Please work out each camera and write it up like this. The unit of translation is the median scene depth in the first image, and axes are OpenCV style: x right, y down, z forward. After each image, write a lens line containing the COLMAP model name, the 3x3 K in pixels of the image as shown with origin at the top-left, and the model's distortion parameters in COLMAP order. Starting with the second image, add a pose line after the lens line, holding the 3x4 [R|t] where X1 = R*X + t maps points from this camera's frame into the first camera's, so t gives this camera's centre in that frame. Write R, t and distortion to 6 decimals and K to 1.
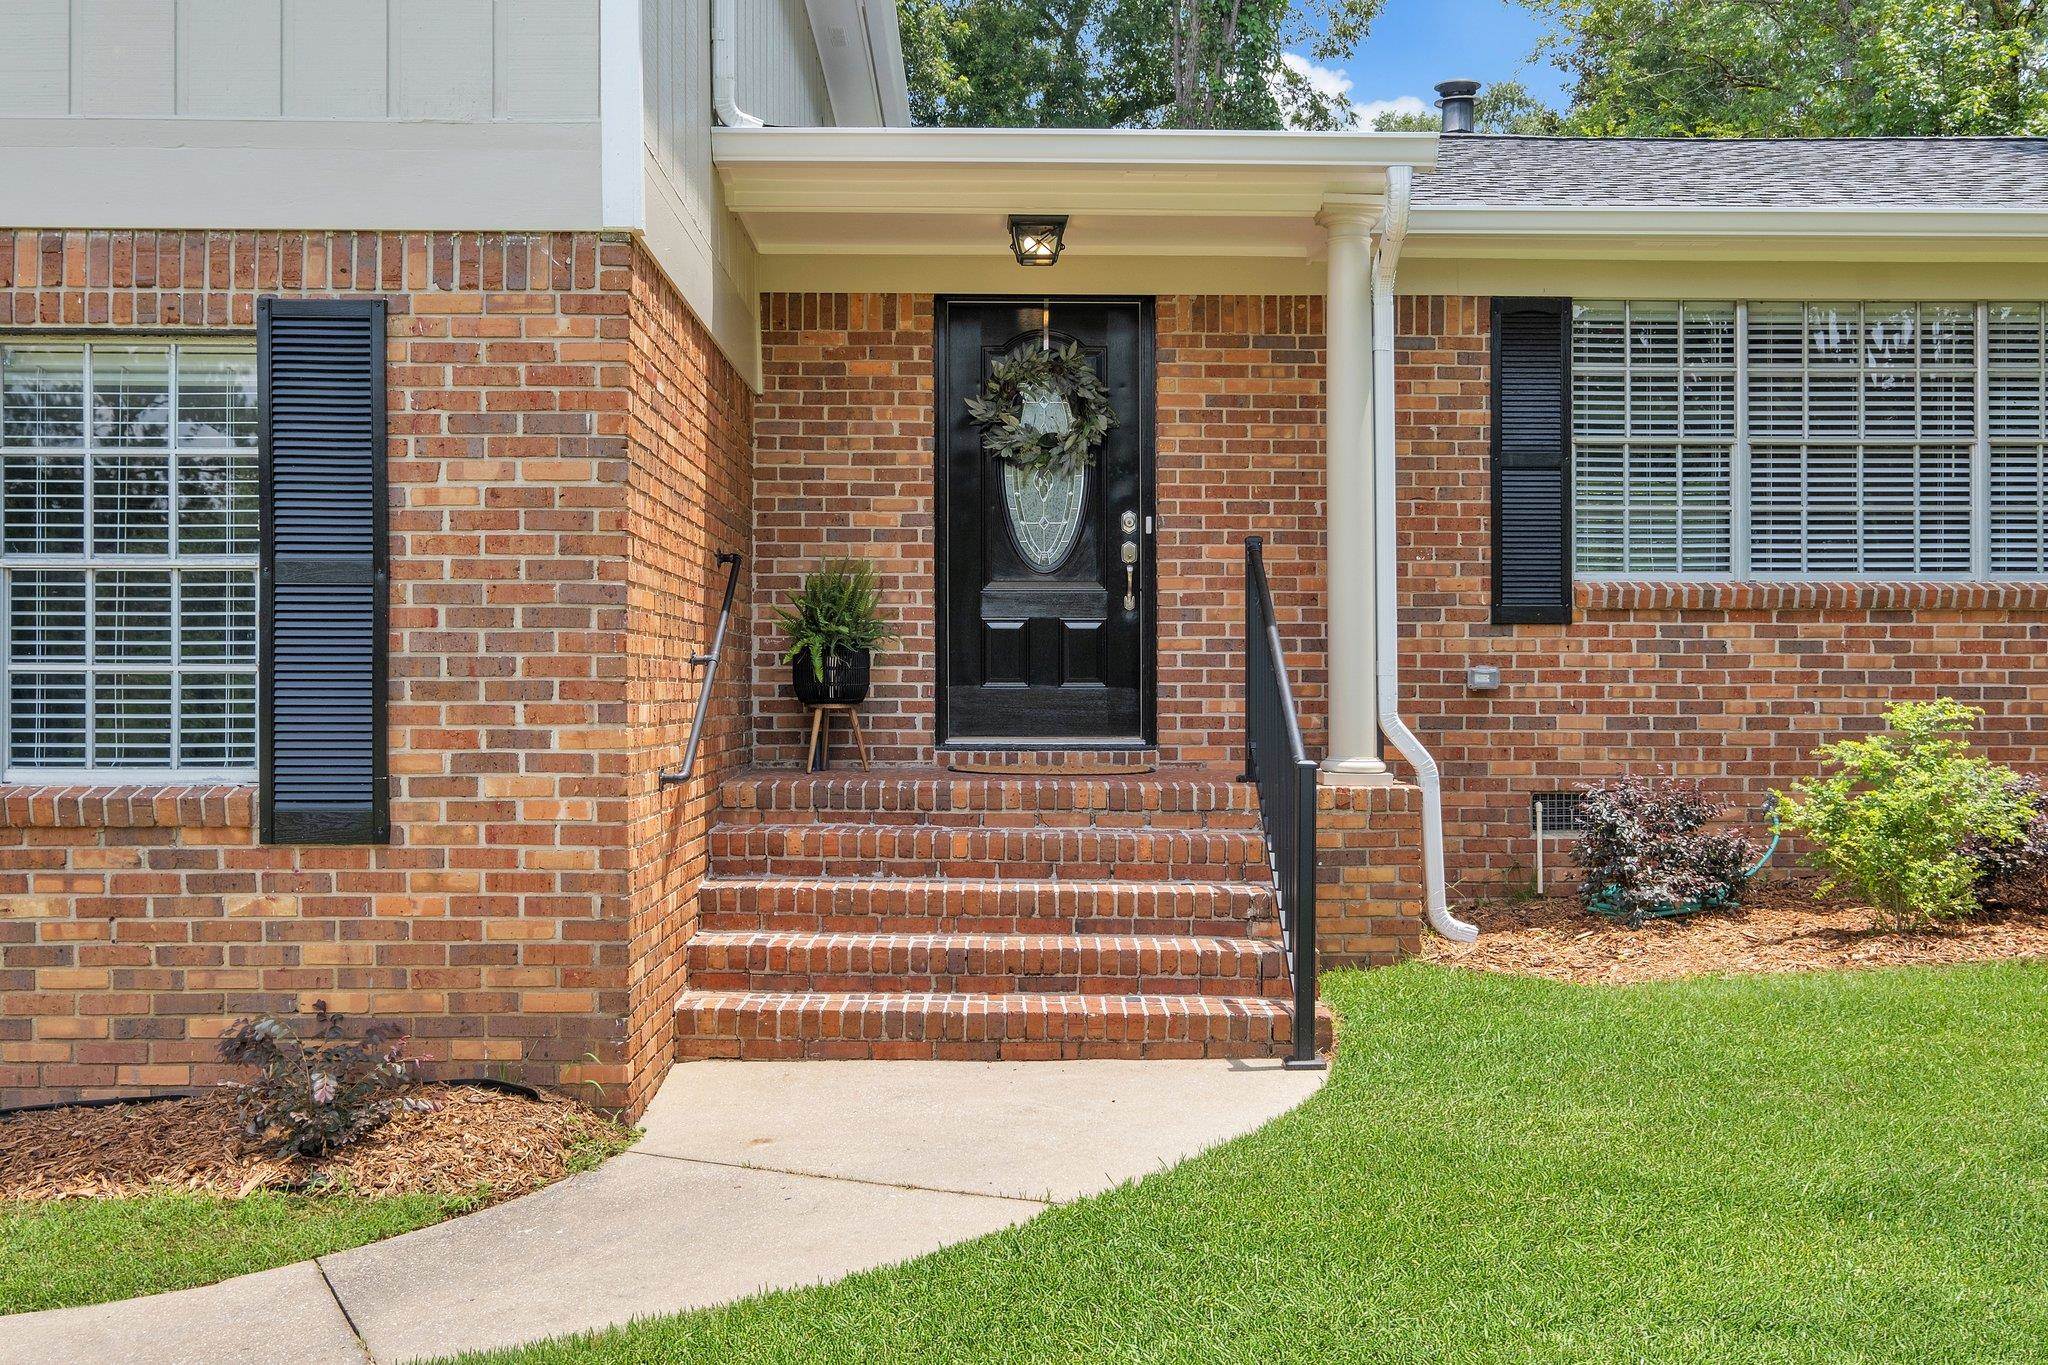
lens RADIAL K [[2144.8, 0, 1024.0], [0, 2144.8, 678.9], [0, 0, 1]] dist [0.000051, 0.000000]
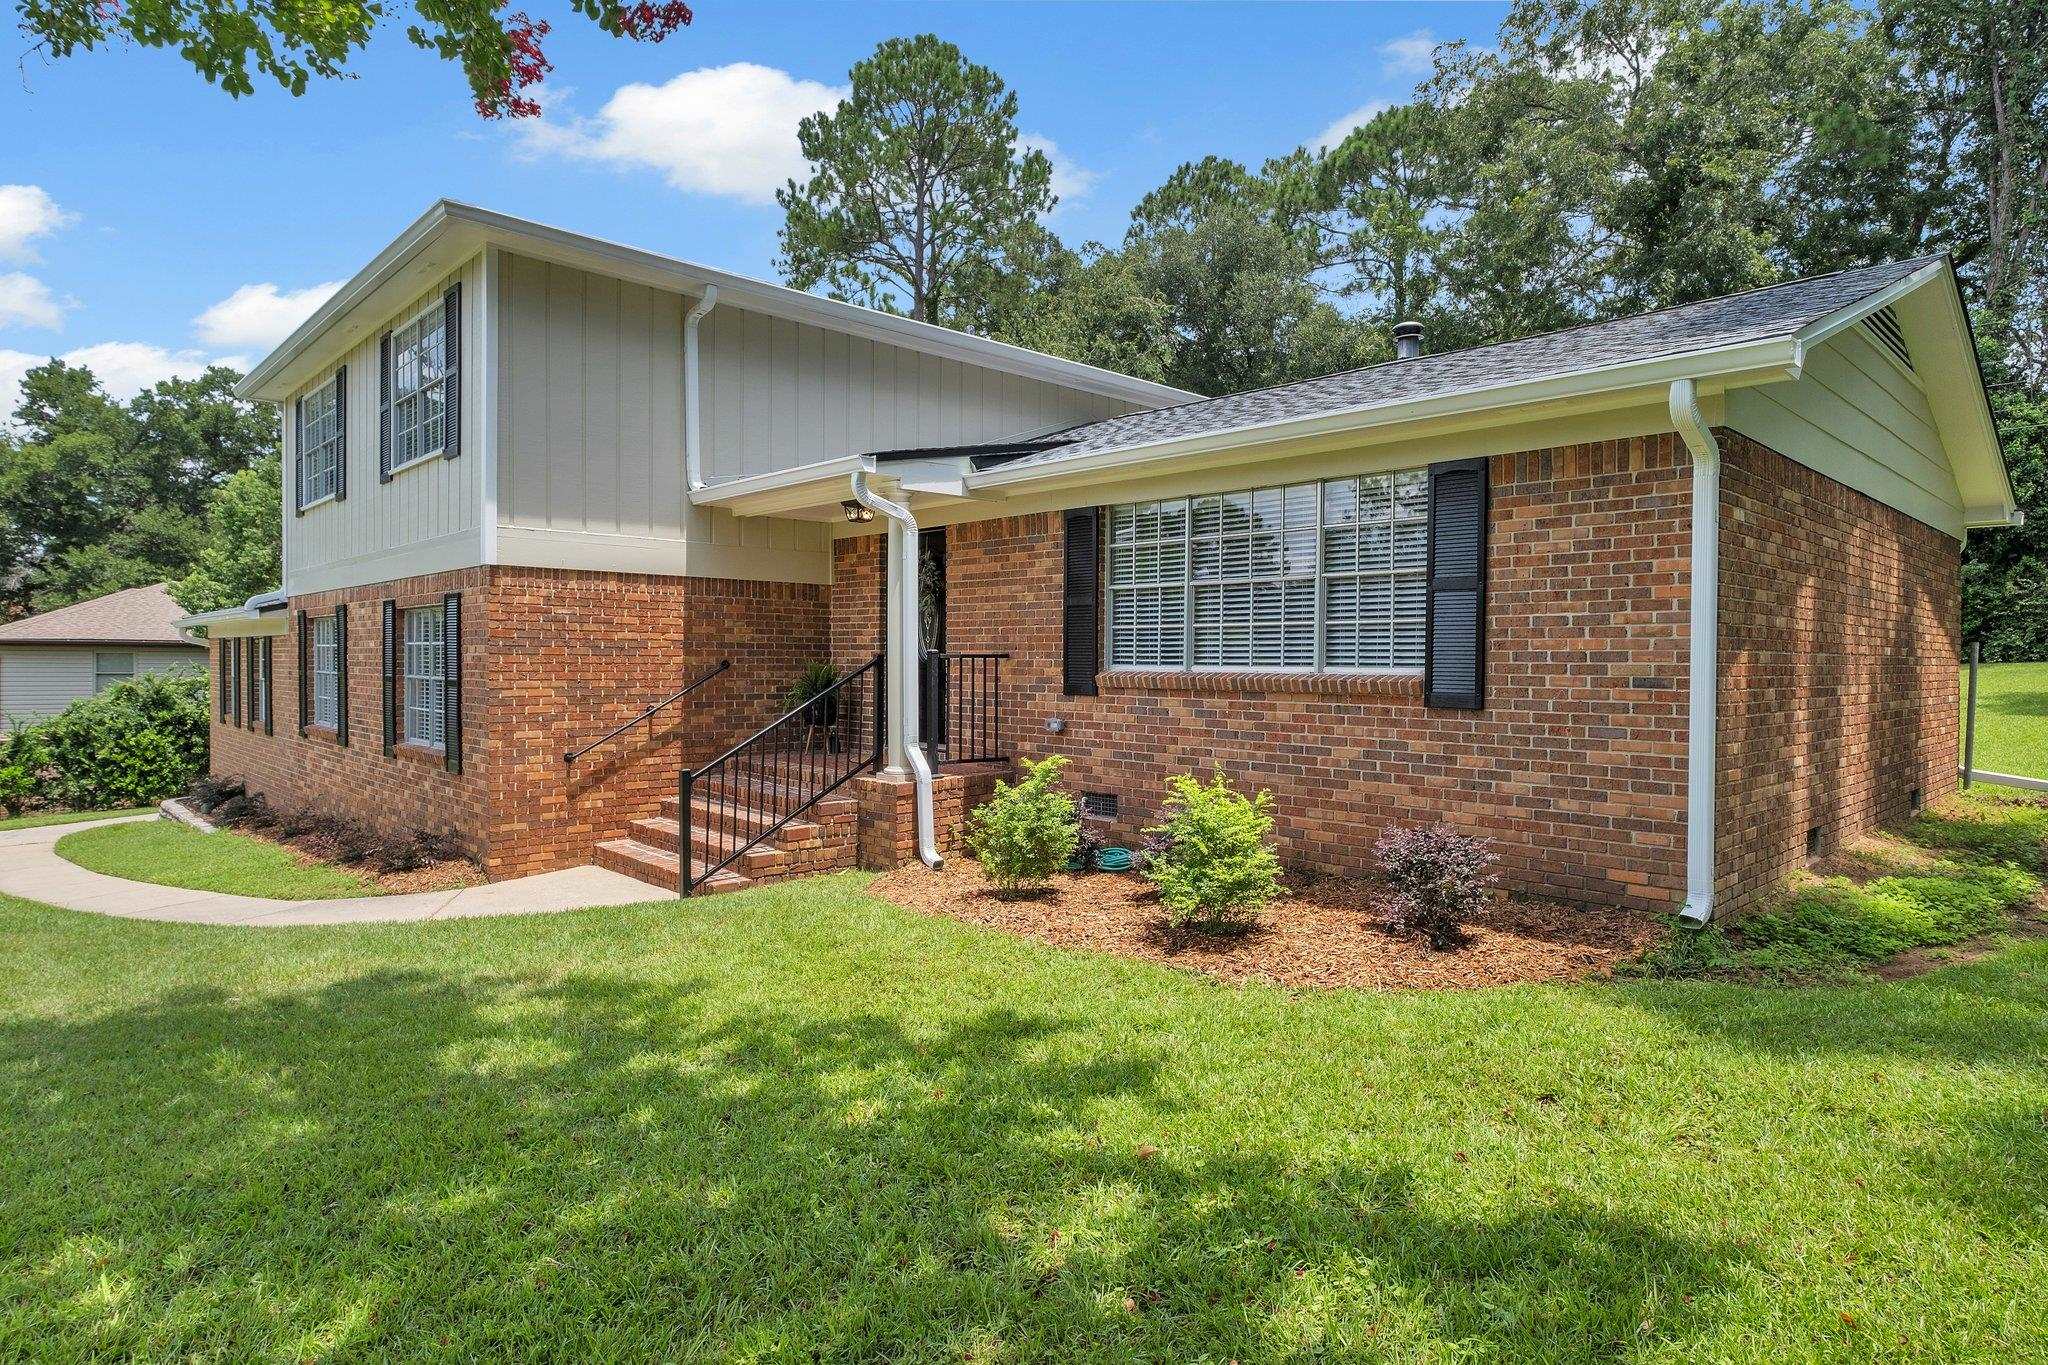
lens RADIAL K [[1129.4, 0, 1024.8], [0, 1129.4, 681.6], [0, 0, 1]] dist [0.000409, 0.000012]
pose [[0.679830, 0.015482, -0.733206, 0.880028], [-0.005546, 0.999857, 0.015970, -0.051091], [0.733349, -0.006790, 0.679819, 0.339423]]
